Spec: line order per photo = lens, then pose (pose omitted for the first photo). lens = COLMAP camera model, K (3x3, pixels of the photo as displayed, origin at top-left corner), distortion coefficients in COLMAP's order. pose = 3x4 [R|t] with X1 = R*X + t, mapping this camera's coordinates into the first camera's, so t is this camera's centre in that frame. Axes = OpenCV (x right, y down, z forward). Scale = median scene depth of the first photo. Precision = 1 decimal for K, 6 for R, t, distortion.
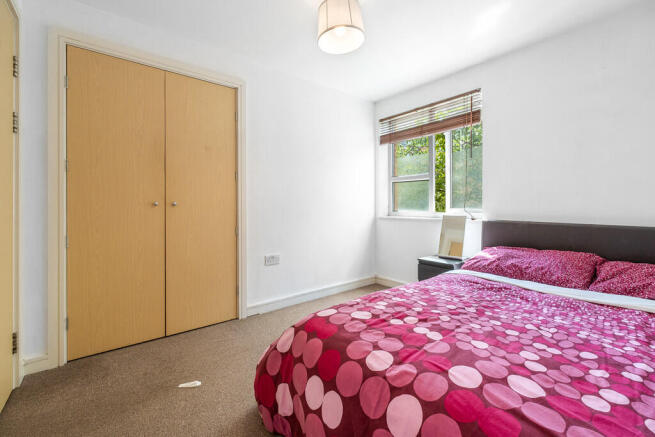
lens RADIAL K [[286.9, 0, 331.5], [0, 286.9, 203.1], [0, 0, 1]] dist [0.000147, 0.001338]
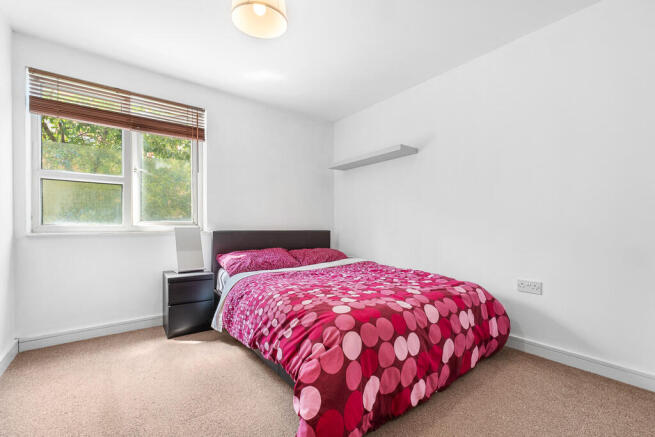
lens RADIAL K [[286.9, 0, 327.6], [0, 286.9, 224.1], [0, 0, 1]] dist [0.000147, 0.001338]
pose [[0.001556, -0.000170, 0.999999, -0.539039], [-0.011180, 0.999937, 0.000187, 0.025446], [-0.999936, -0.011181, 0.001554, 0.508032]]
